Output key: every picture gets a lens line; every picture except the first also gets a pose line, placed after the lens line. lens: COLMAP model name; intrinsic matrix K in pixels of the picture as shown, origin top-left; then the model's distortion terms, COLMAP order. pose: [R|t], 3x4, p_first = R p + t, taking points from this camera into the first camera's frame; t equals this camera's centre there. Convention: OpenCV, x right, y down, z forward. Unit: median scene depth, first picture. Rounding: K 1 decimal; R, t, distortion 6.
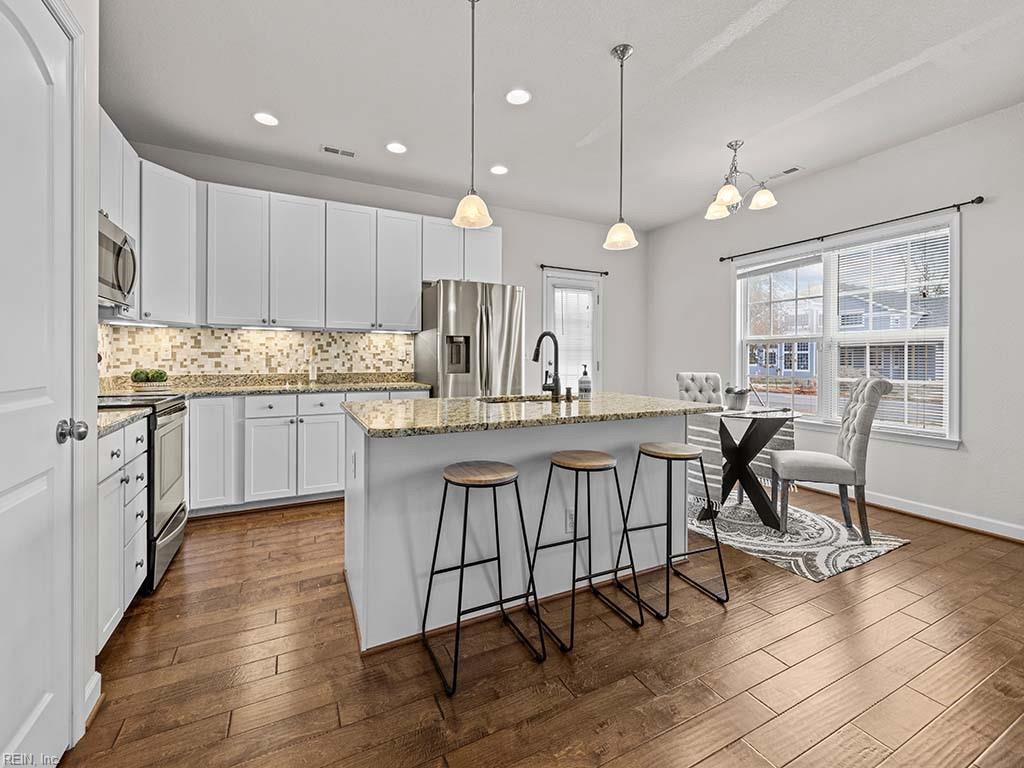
lens RADIAL K [[432.7, 0, 507.1], [0, 432.7, 357.1], [0, 0, 1]] dist [-0.000264, 0.000302]
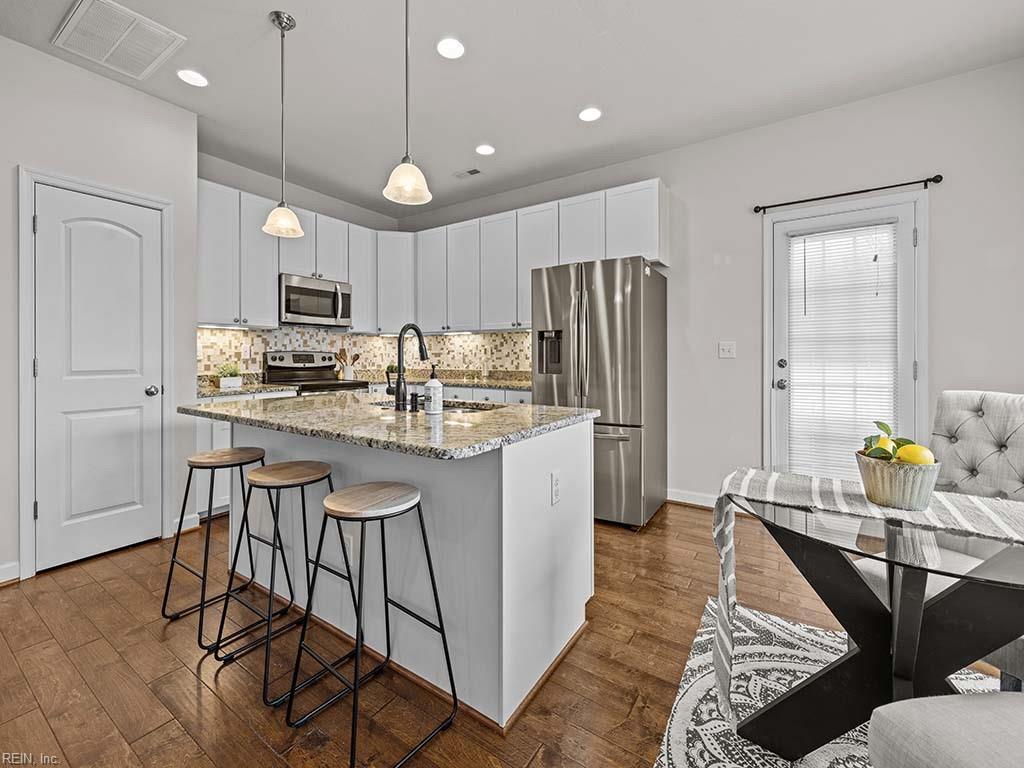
lens RADIAL K [[432.7, 0, 507.1], [0, 432.7, 357.1], [0, 0, 1]] dist [-0.000264, 0.000302]
pose [[0.491348, -0.003235, -0.870957, 0.614040], [0.004766, 0.999988, -0.001025, 0.004483], [0.870950, -0.003647, 0.491358, 0.513674]]
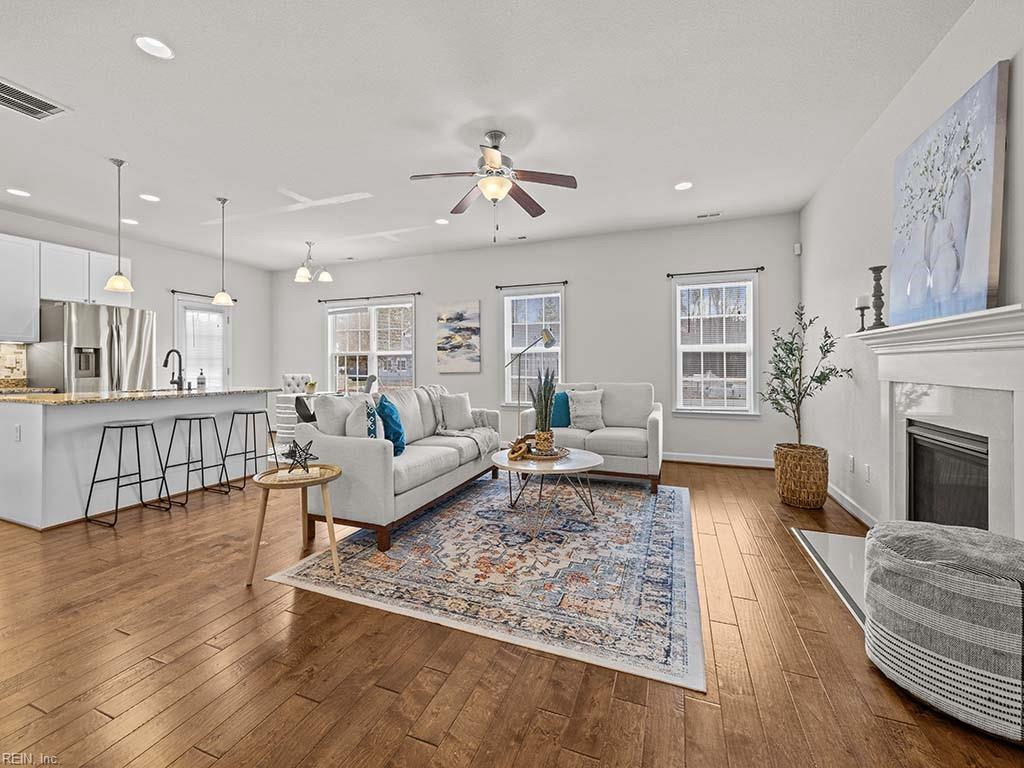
lens RADIAL K [[429.8, 0, 505.5], [0, 429.8, 367.3], [0, 0, 1]] dist [0.000405, 0.000158]
pose [[0.746695, -0.006800, 0.665132, -0.038721], [0.002659, 0.999970, 0.007238, 0.001610], [-0.665162, -0.003636, 0.746690, -0.760563]]
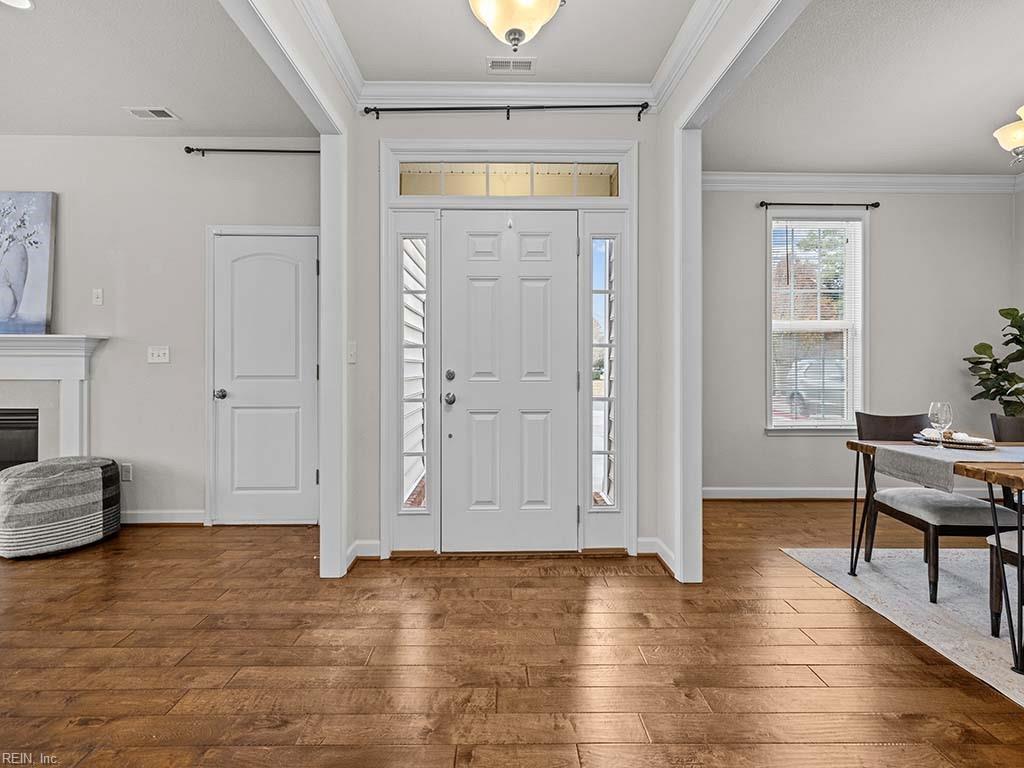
lens RADIAL K [[432.2, 0, 505.6], [0, 432.2, 362.7], [0, 0, 1]] dist [0.000304, 0.000201]
pose [[-0.898165, -0.002731, 0.439649, -0.481803], [-0.007004, 0.999943, -0.008096, -0.000547], [-0.439602, -0.010351, -0.898133, -0.394024]]
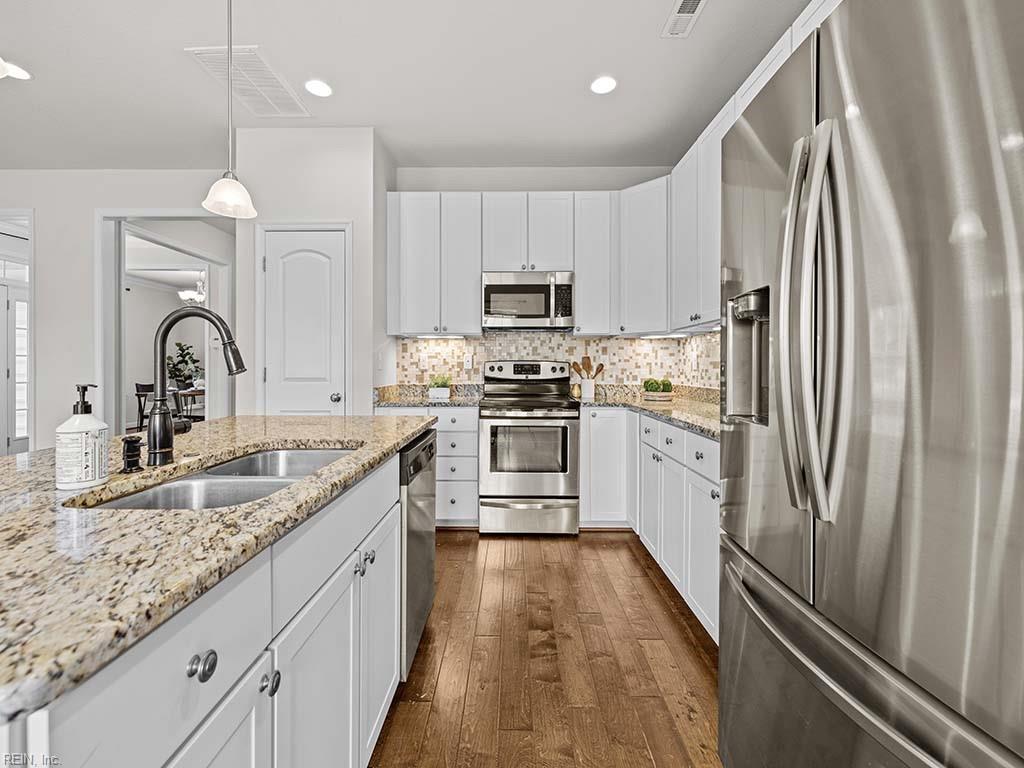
lens RADIAL K [[429.8, 0, 505.5], [0, 429.8, 367.3], [0, 0, 1]] dist [0.000405, 0.000158]
pose [[-0.464083, -0.003162, -0.885786, 0.228068], [-0.002056, 0.999995, -0.002493, 0.003139], [0.885789, 0.000664, -0.464087, 1.010866]]
